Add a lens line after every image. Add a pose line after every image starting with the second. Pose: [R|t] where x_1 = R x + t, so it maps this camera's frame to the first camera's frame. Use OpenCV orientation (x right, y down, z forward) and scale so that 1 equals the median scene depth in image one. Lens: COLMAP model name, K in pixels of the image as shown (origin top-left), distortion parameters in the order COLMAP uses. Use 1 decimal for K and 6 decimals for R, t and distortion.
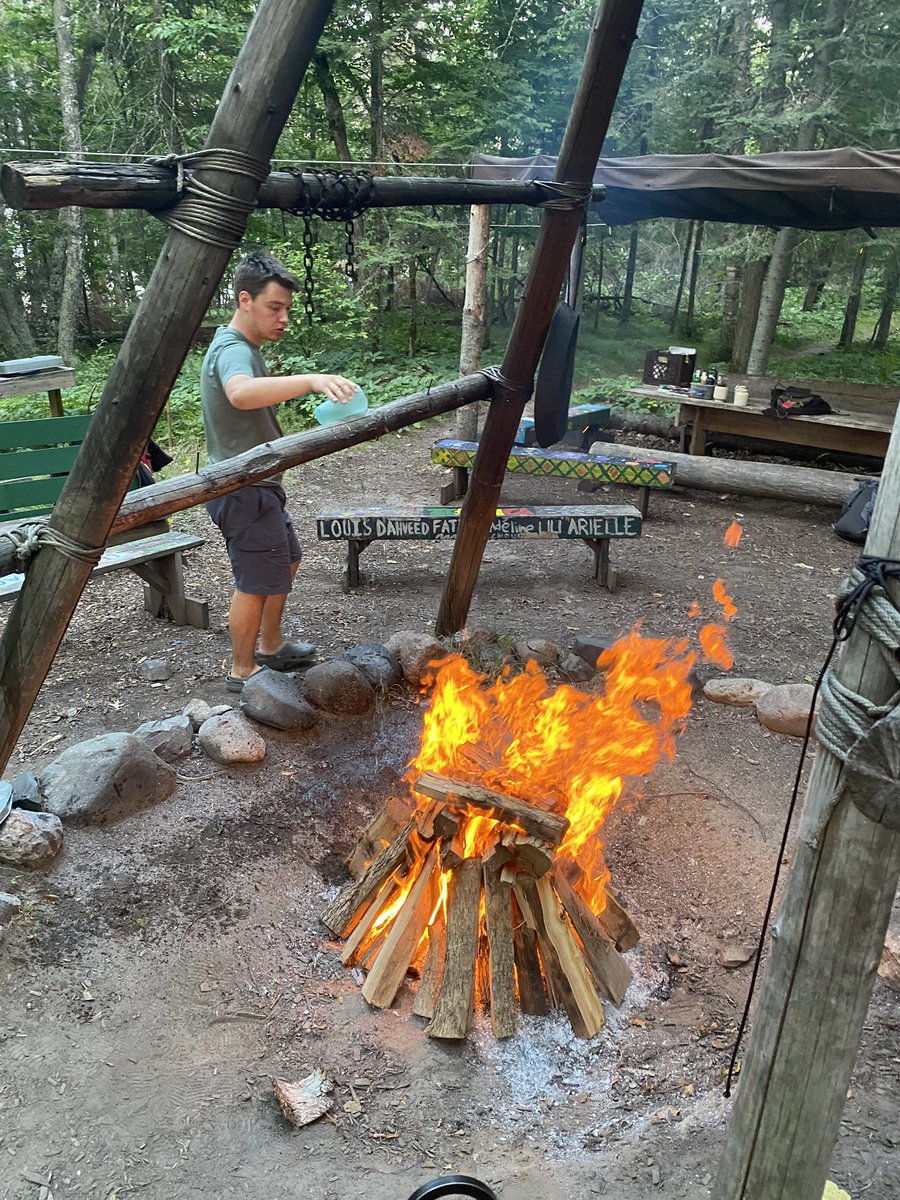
lens RADIAL K [[912.6, 0, 450.7], [0, 912.6, 612.6], [0, 0, 1]] dist [0.002292, 0.000886]
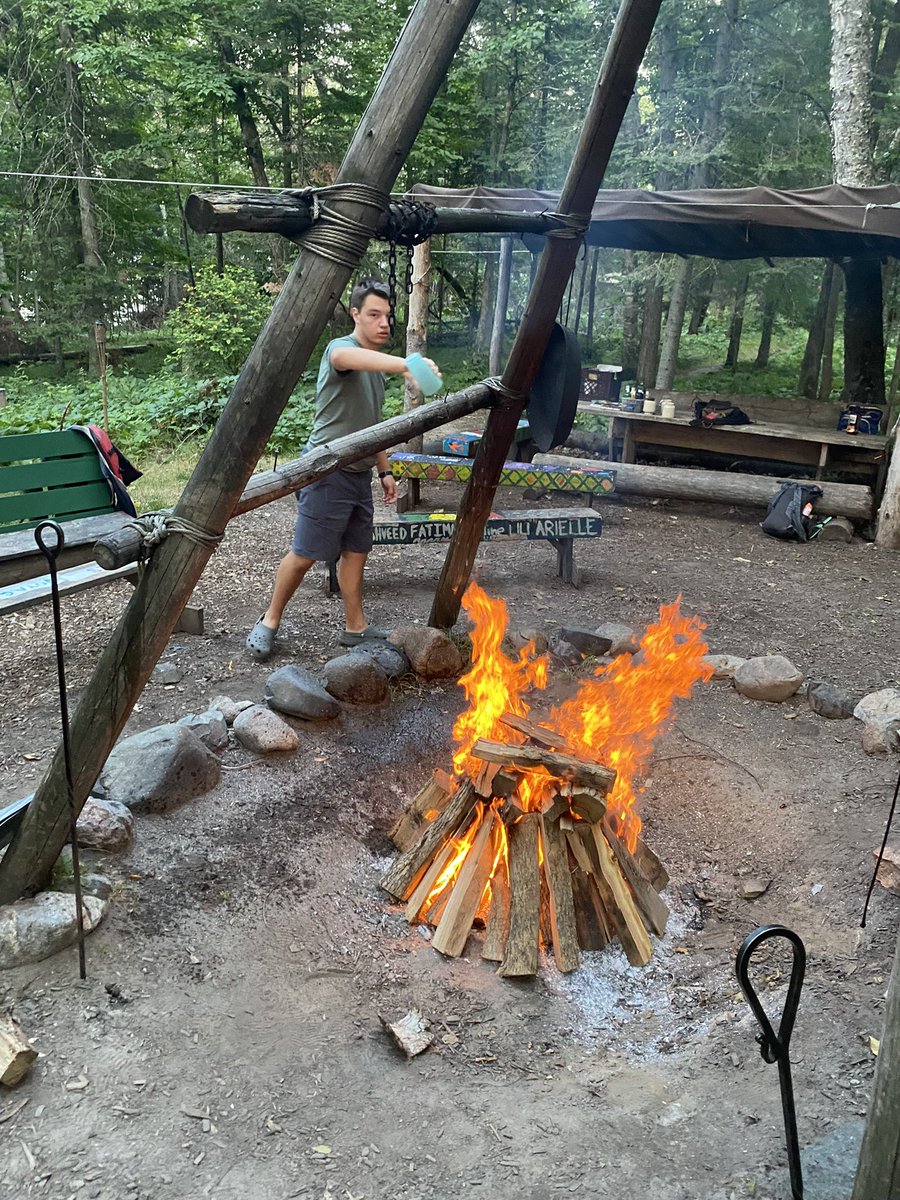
lens RADIAL K [[909.1, 0, 472.1], [0, 909.1, 595.2], [0, 0, 1]] dist [0.006868, -0.004820]
pose [[0.991159, -0.035346, 0.127883, -0.155519], [0.040364, 0.998505, -0.036867, 0.037807], [-0.126388, 0.041703, 0.991104, -0.085374]]
